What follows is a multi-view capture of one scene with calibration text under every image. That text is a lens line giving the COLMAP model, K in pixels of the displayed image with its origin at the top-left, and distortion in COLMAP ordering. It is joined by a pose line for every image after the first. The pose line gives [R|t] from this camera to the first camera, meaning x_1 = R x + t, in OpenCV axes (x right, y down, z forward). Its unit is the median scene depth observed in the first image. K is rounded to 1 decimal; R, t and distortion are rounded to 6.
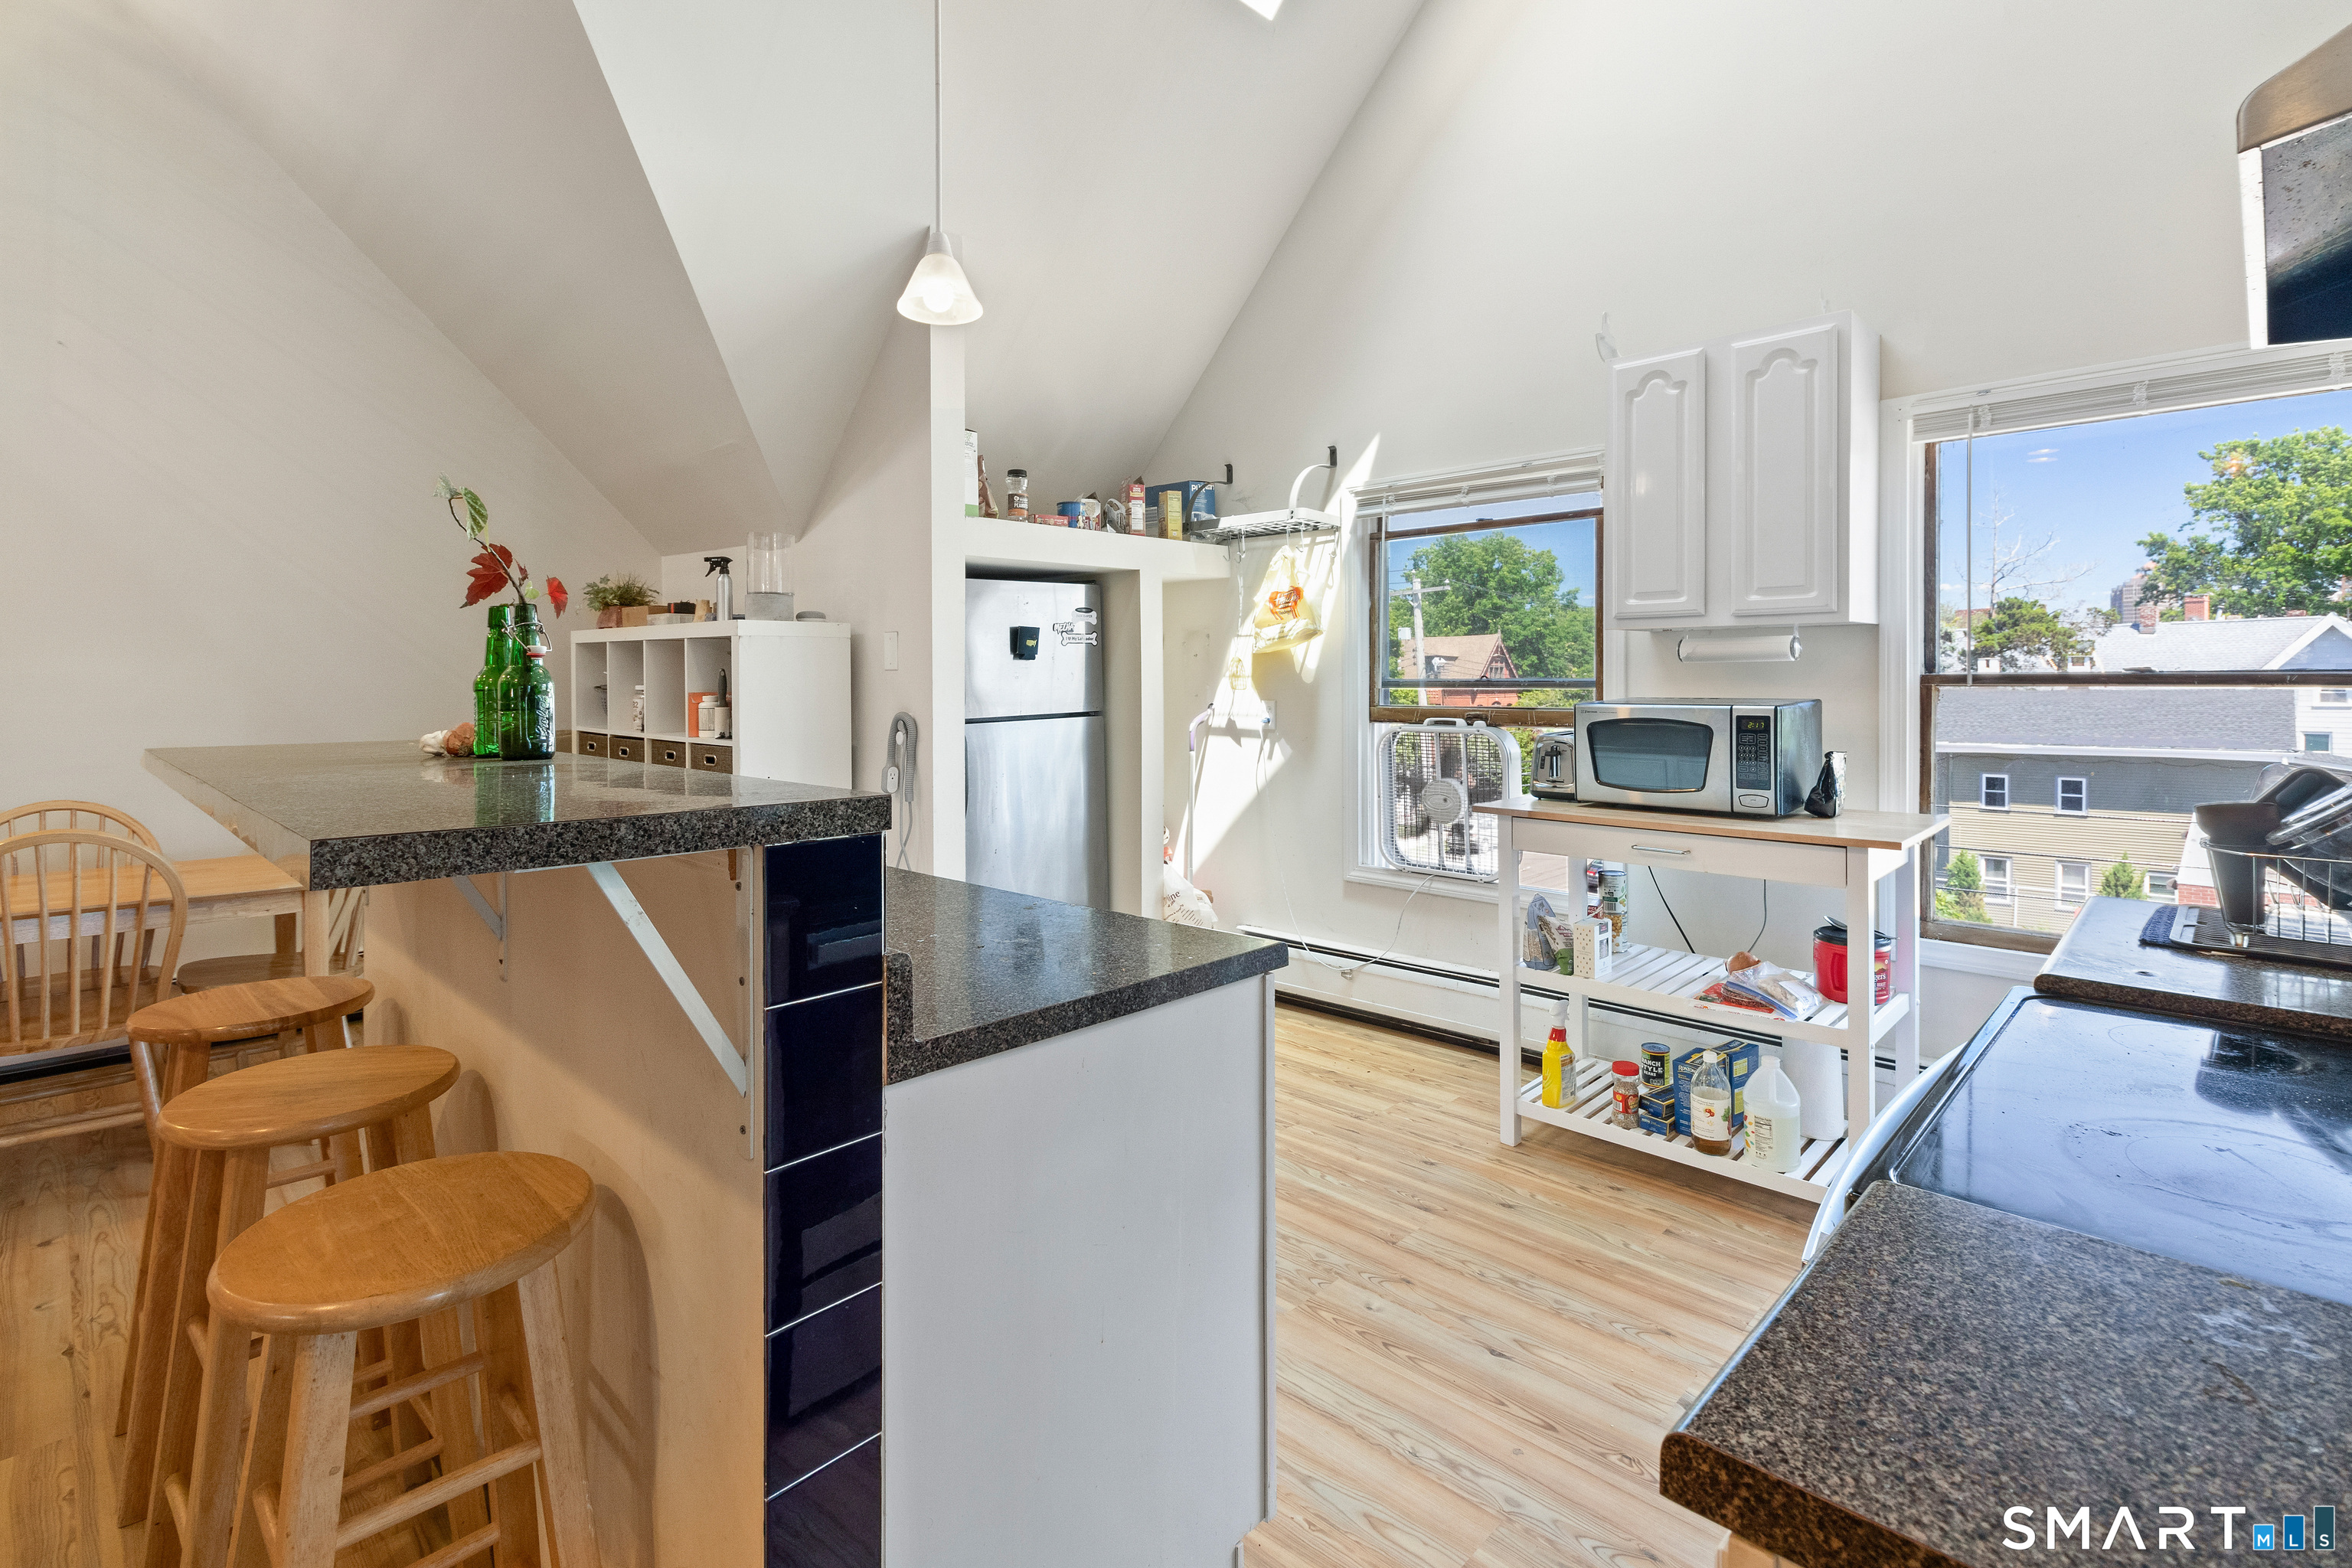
lens RADIAL K [[1083.0, 0, 1204.5], [0, 1083.0, 678.5], [0, 0, 1]] dist [0.012598, -0.000633]
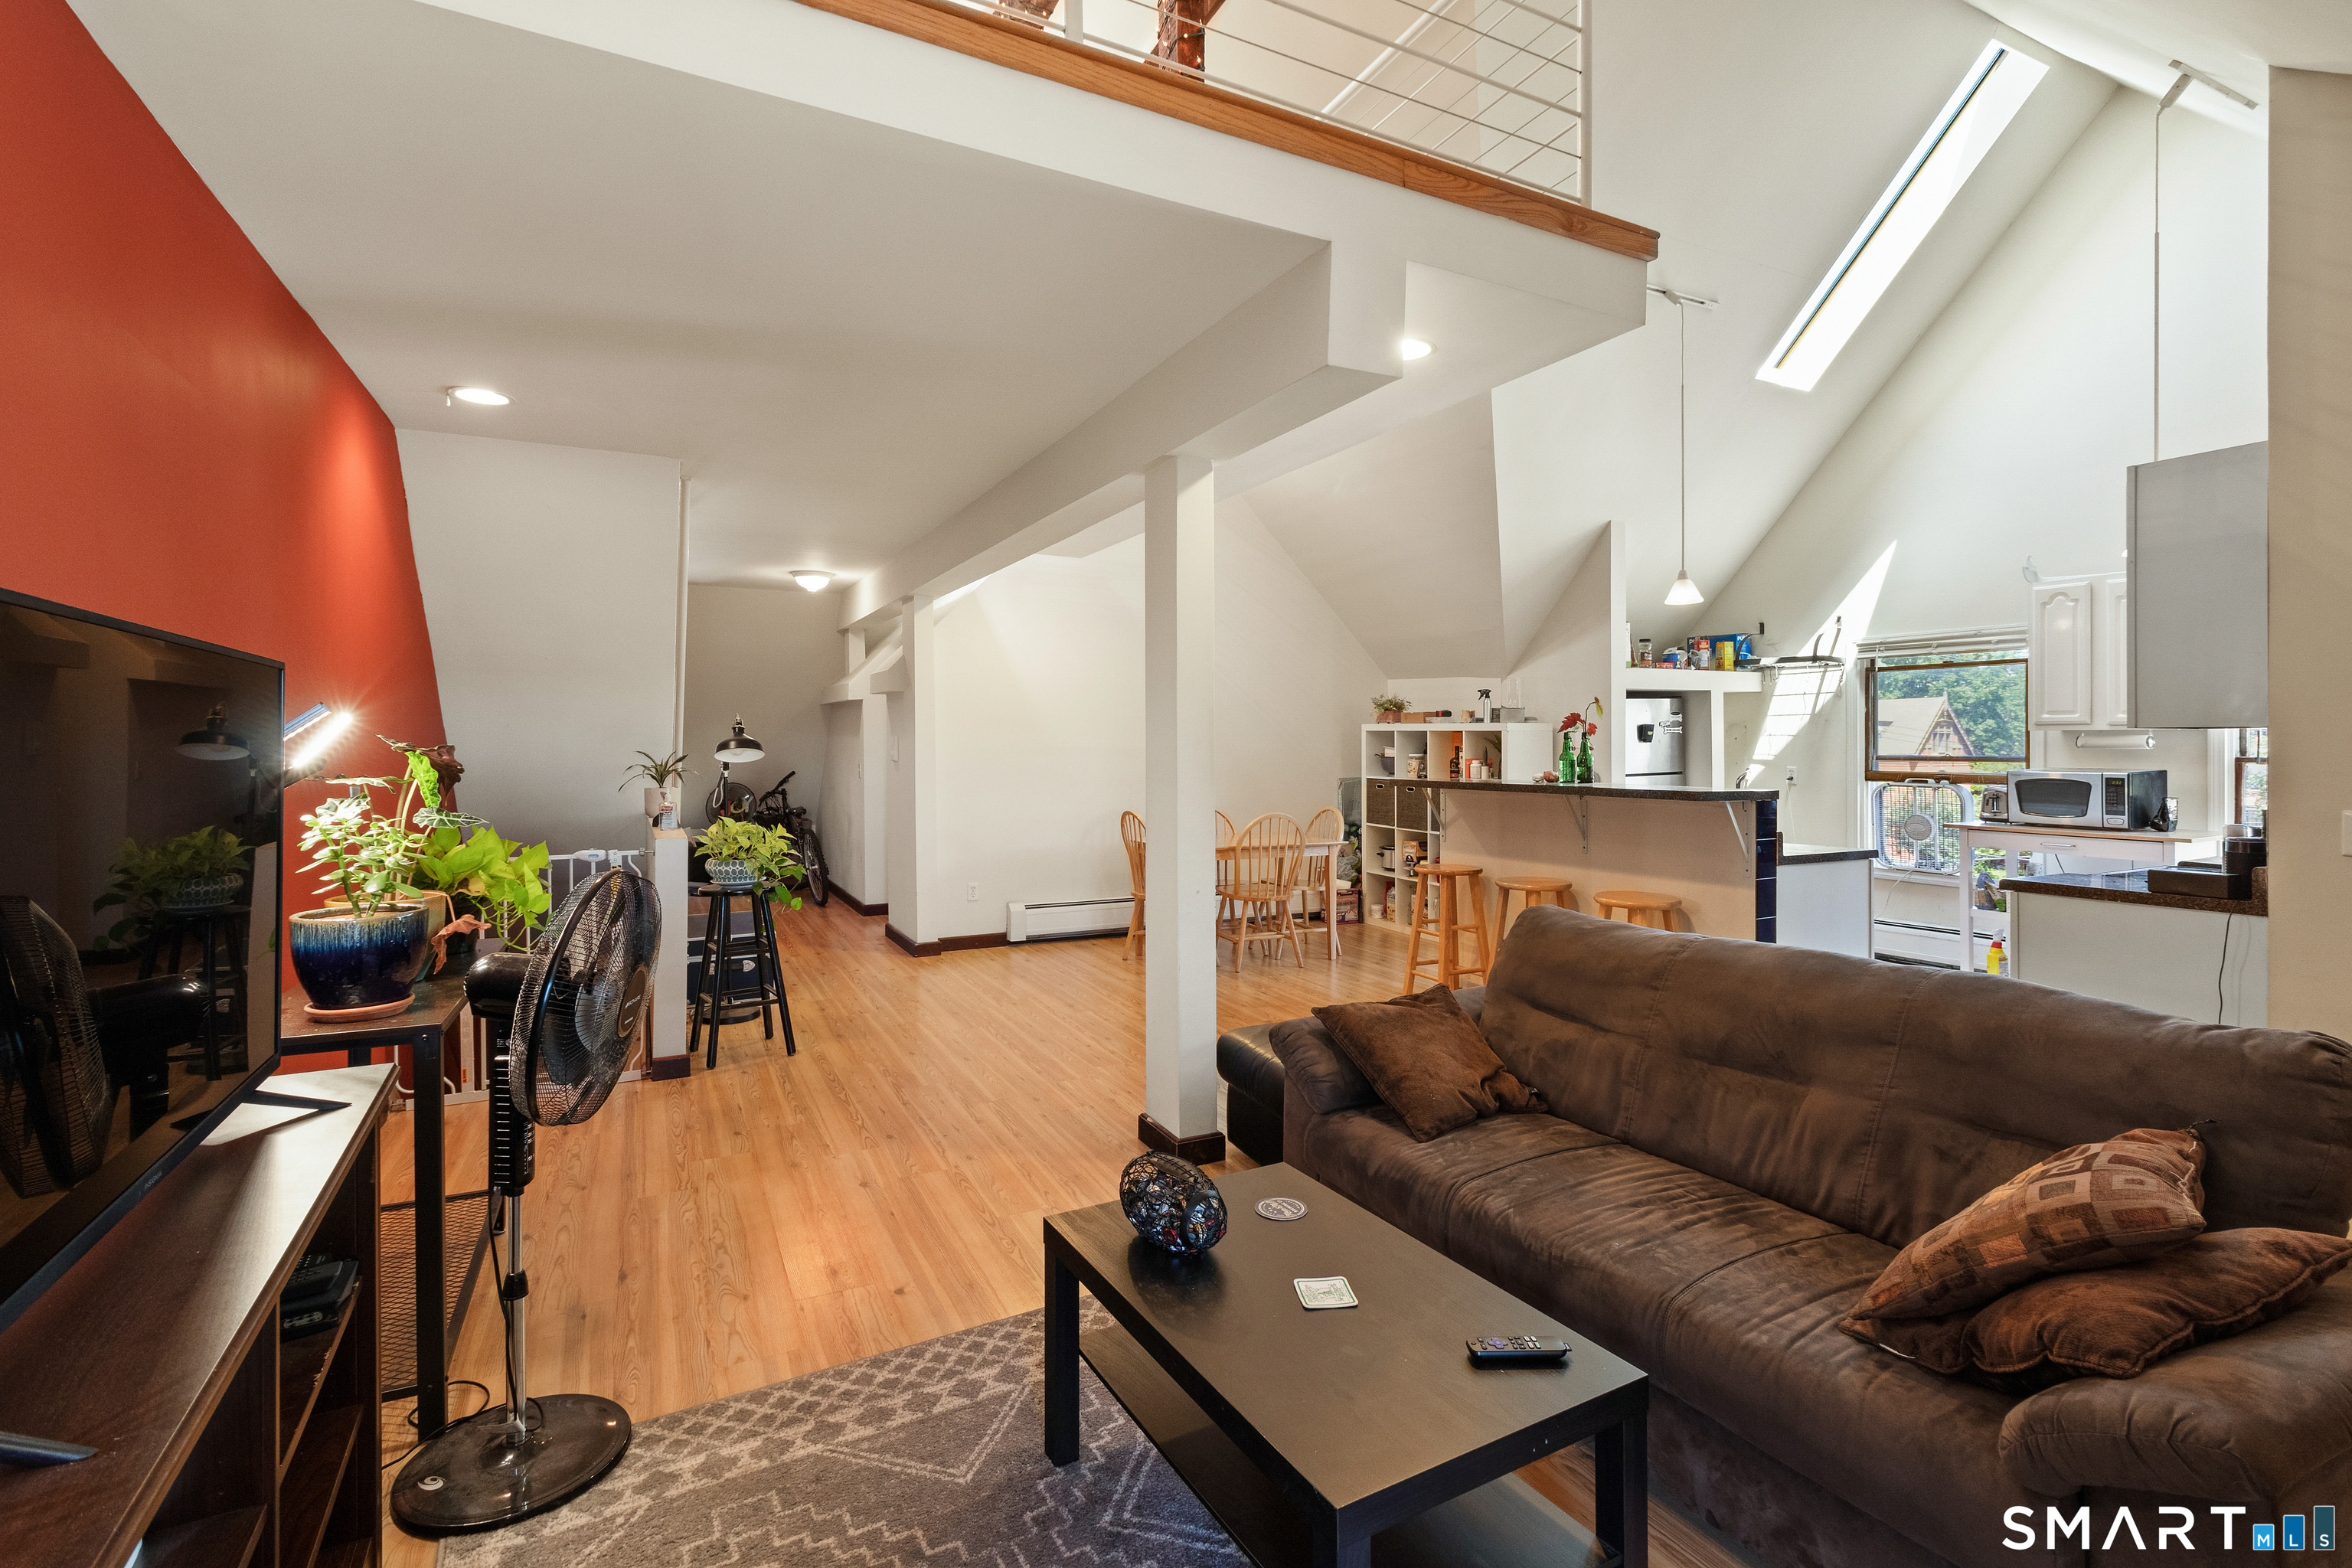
lens RADIAL K [[1083.0, 0, 1196.8], [0, 1083.0, 740.1], [0, 0, 1]] dist [0.012598, -0.000633]
pose [[0.944370, 0.003222, -0.328869, -0.276764], [-0.003947, 0.999991, -0.001535, -0.016284], [0.328861, 0.002747, 0.944374, -0.947073]]
